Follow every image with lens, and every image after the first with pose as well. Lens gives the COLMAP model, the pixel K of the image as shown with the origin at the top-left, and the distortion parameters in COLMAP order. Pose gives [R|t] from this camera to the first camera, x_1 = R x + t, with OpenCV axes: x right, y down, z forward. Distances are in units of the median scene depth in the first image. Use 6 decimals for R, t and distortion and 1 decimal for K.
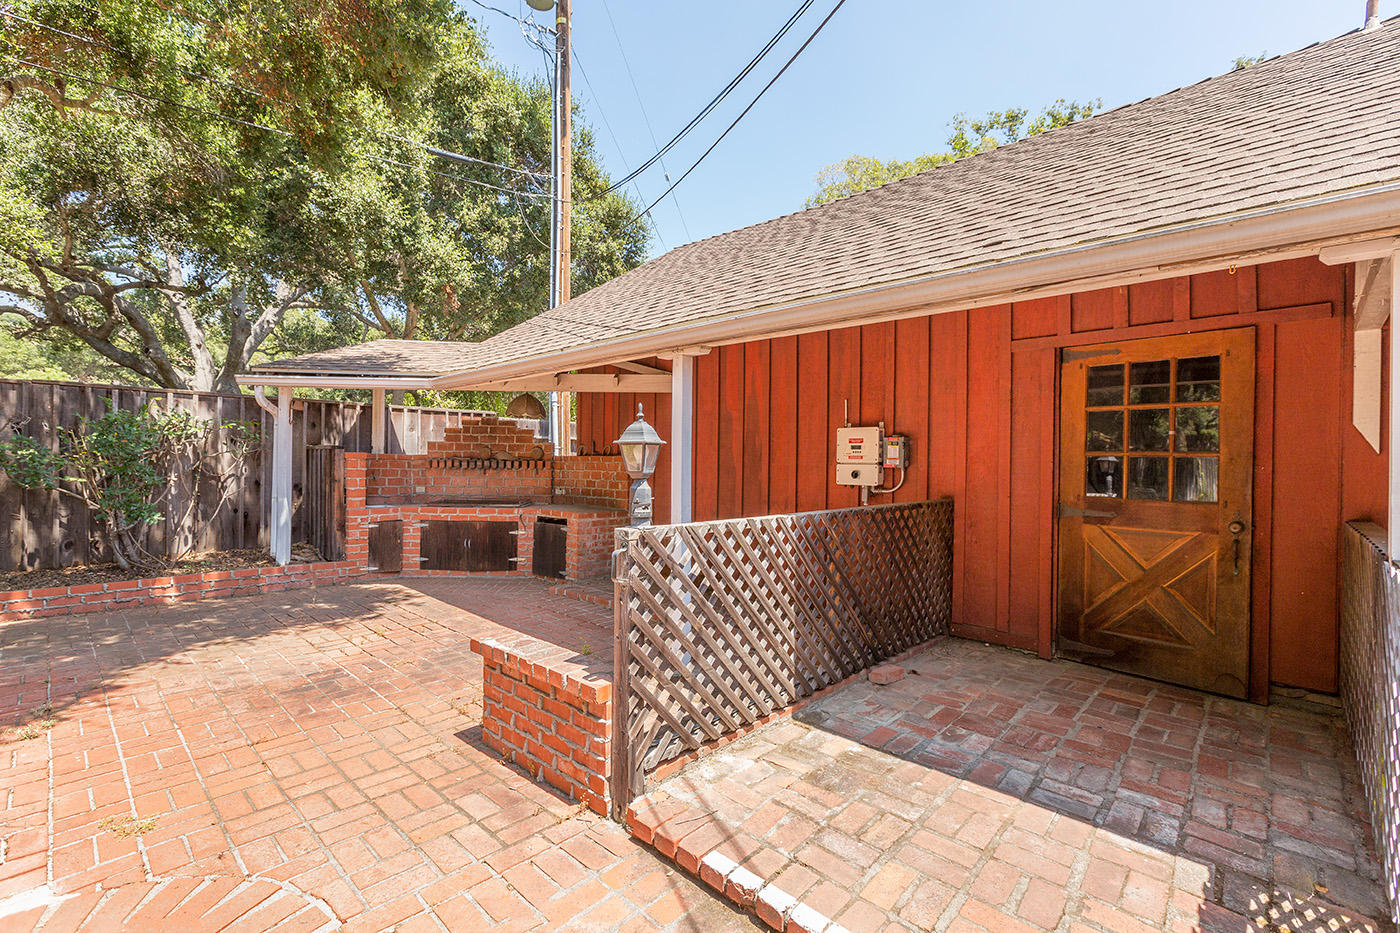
lens RADIAL K [[632.5, 0, 698.4], [0, 632.5, 467.5], [0, 0, 1]] dist [0.008236, 0.000946]
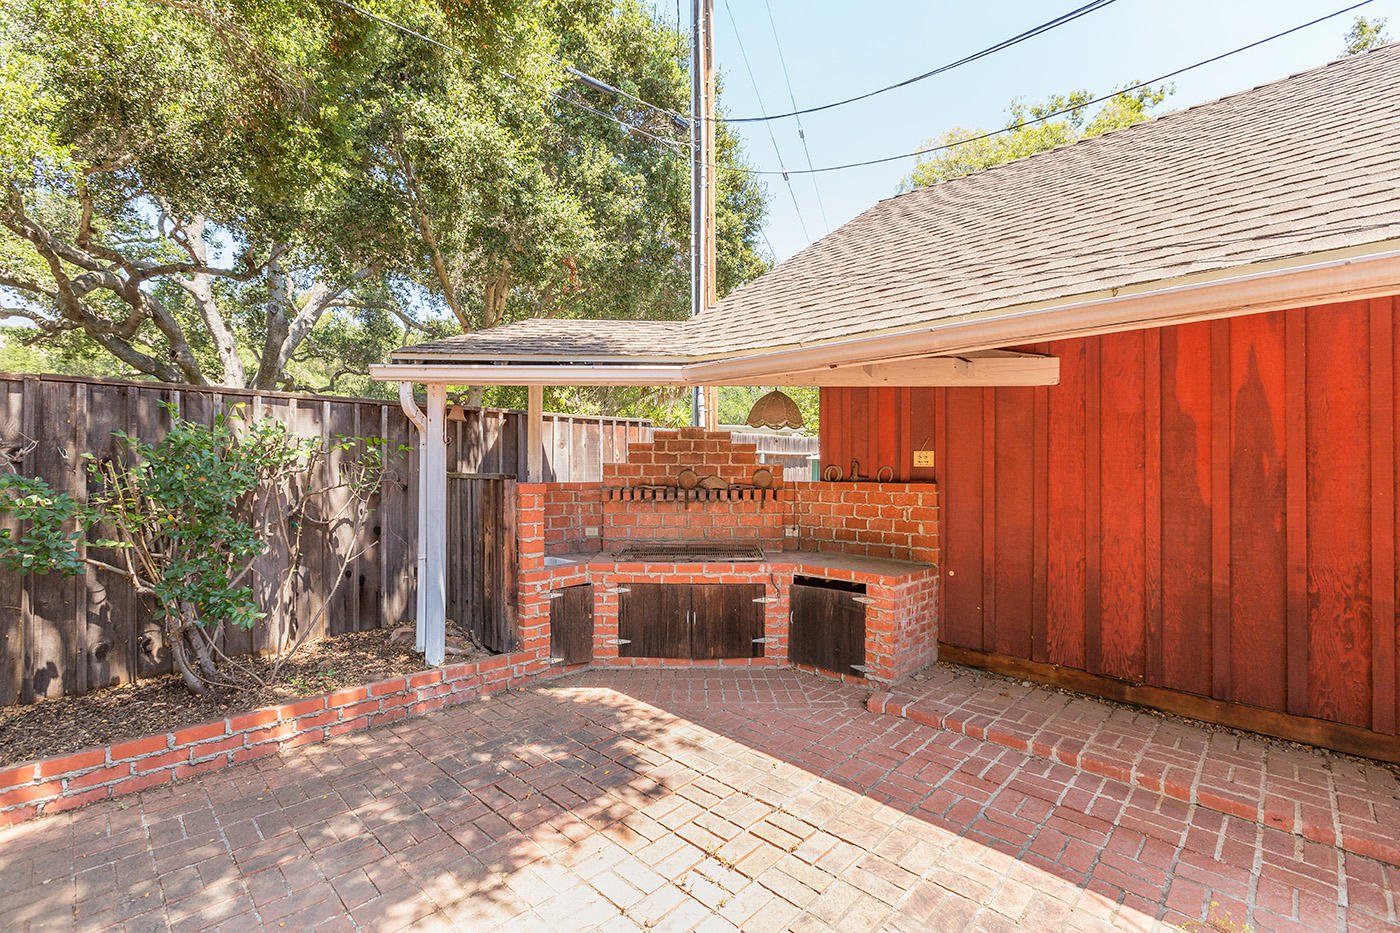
lens RADIAL K [[632.5, 0, 700.6], [0, 632.5, 468.2], [0, 0, 1]] dist [0.008236, 0.000946]
pose [[0.999912, -0.011878, -0.005937, -0.321031], [0.011833, 0.999901, -0.007587, -0.029126], [0.006027, 0.007516, 0.999954, 0.308482]]
